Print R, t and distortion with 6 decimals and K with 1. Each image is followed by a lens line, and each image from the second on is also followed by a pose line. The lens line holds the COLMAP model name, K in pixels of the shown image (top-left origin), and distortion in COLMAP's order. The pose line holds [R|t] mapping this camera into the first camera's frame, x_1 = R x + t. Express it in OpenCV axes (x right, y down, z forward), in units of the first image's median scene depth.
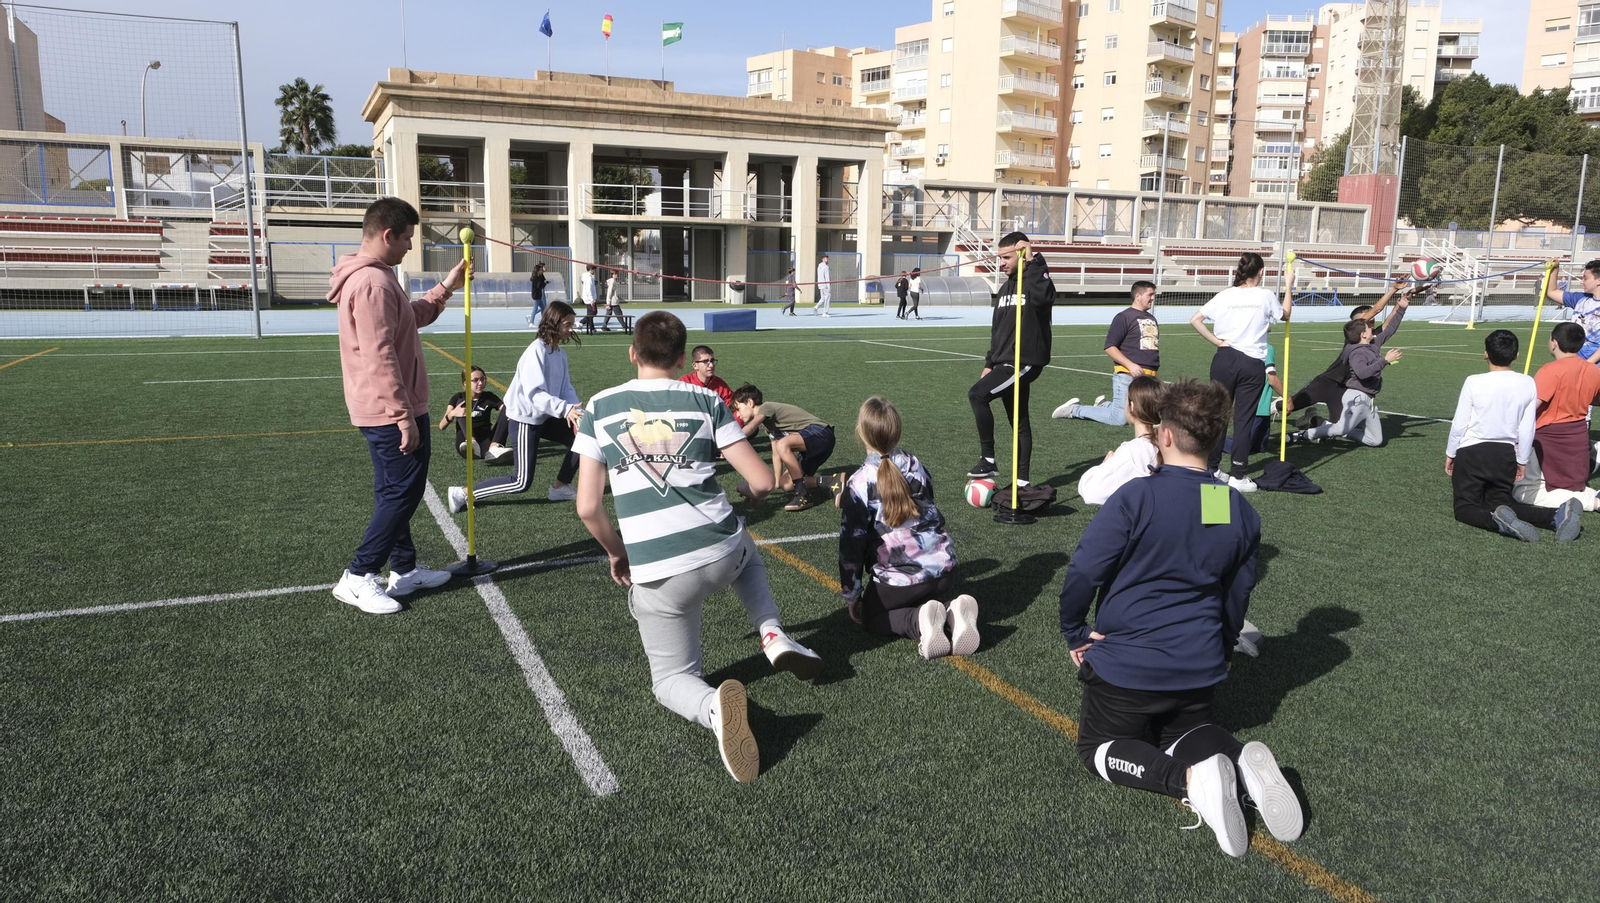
lens RADIAL K [[1087.1, 0, 797.9], [0, 1087.1, 458.2], [0, 0, 1]] dist [-0.029524, 0.006364]
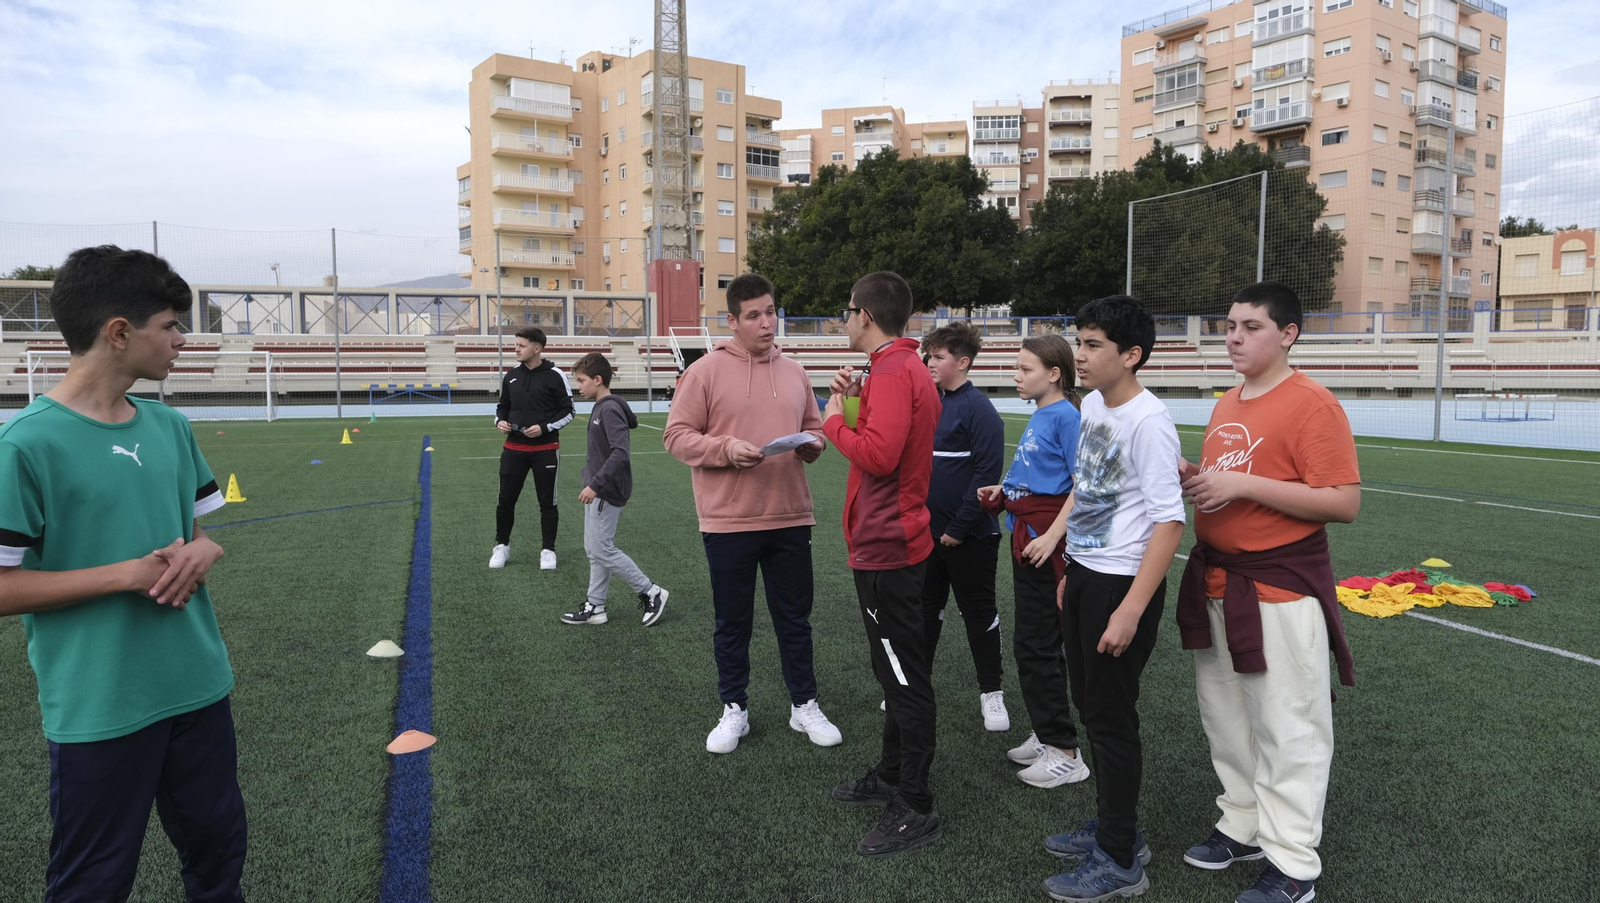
lens RADIAL K [[1087.1, 0, 810.6], [0, 1087.1, 457.9], [0, 0, 1]] dist [-0.029524, 0.006364]
pose [[0.994704, -0.005617, -0.102624, 1.088113], [-0.003952, 0.995677, -0.092802, -0.016353], [0.102702, 0.092717, 0.990382, 0.170748]]
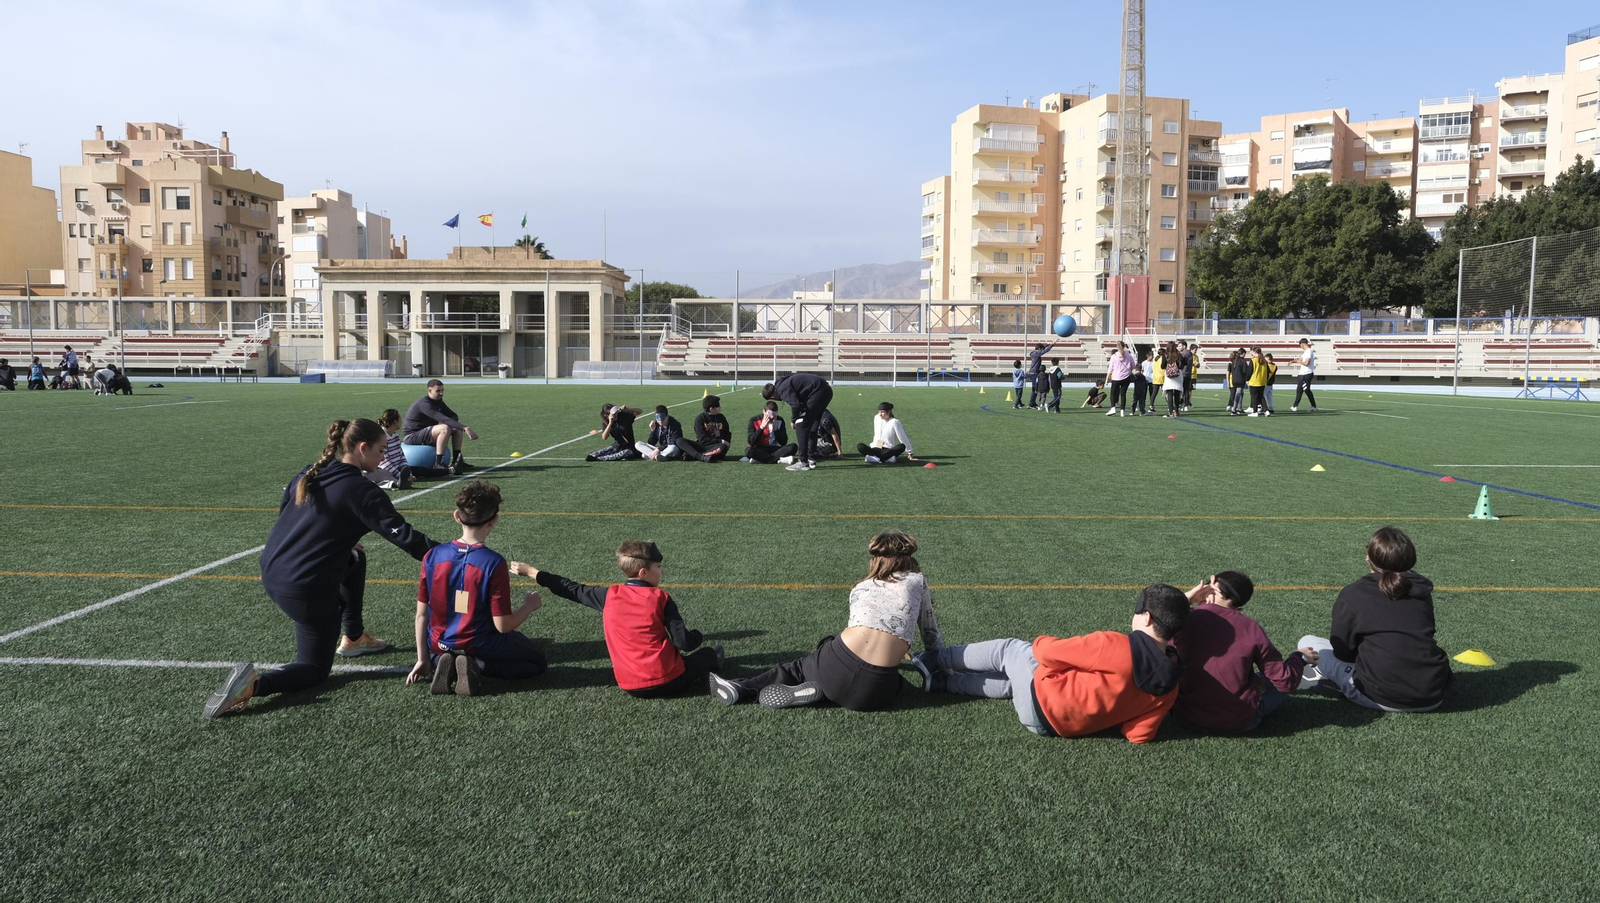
lens RADIAL K [[1158.3, 0, 801.9], [0, 1158.3, 452.6], [0, 0, 1]] dist [-0.038335, 0.016514]
pose [[0.891429, 0.028535, -0.452261, 1.159087], [-0.073242, 0.993966, -0.081652, 0.086206], [0.447202, 0.105912, 0.888140, -0.381091]]
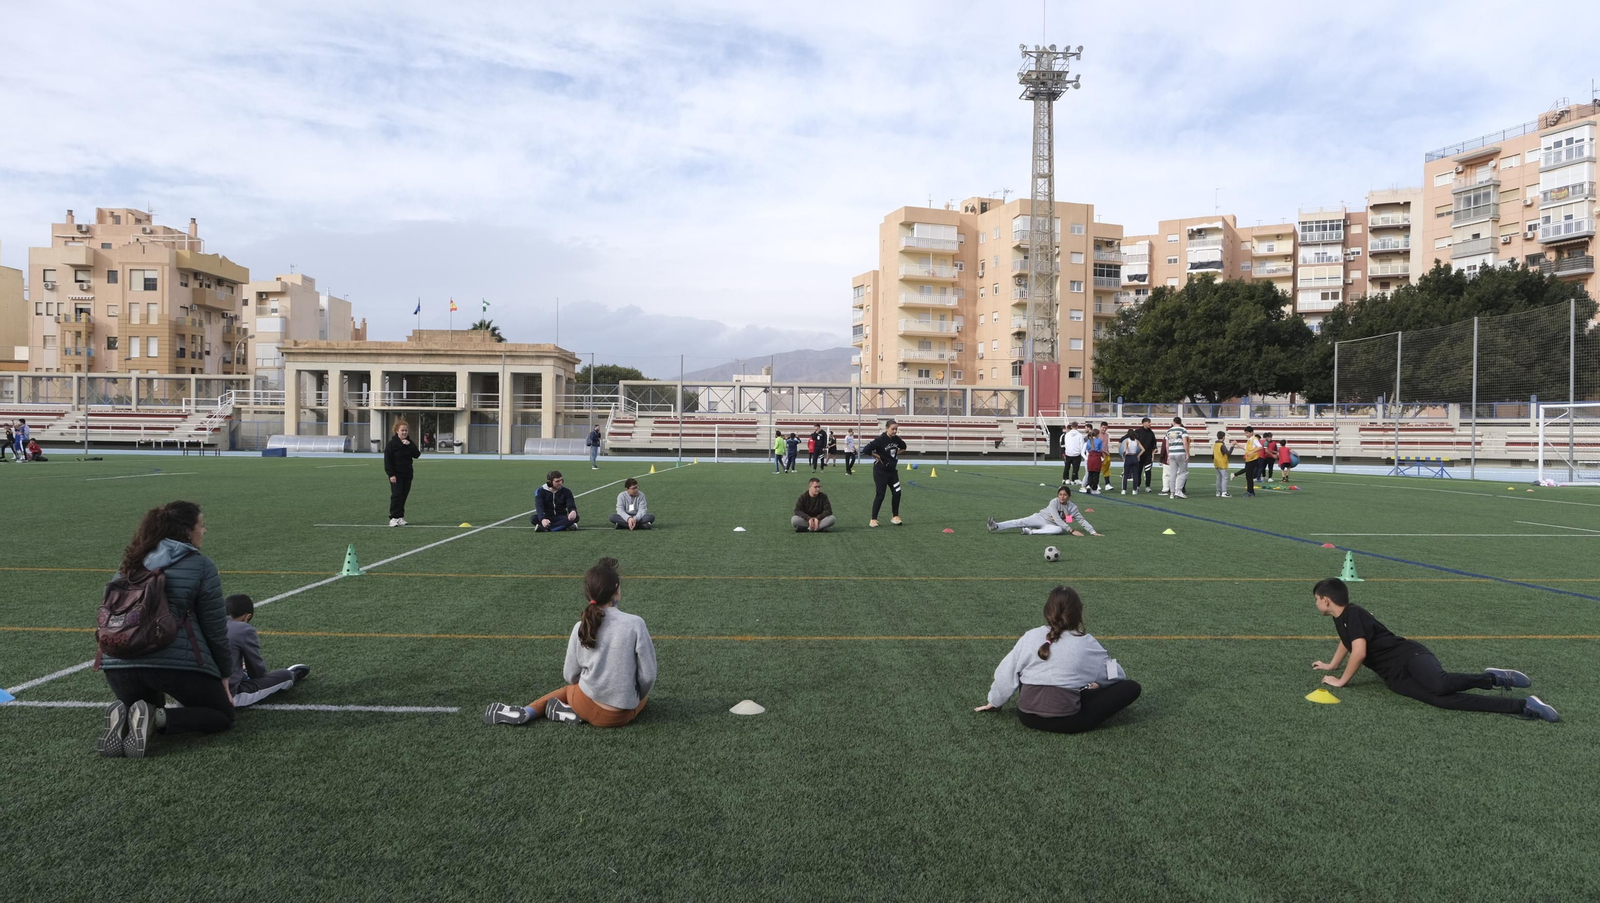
lens RADIAL K [[1087.1, 0, 800.8], [0, 1087.1, 452.6], [0, 0, 1]] dist [-0.029524, 0.006364]
pose [[0.915417, 0.003125, -0.402494, 1.161182], [-0.070226, 0.985872, -0.152066, 0.087839], [0.396332, 0.167469, 0.902704, -0.388996]]
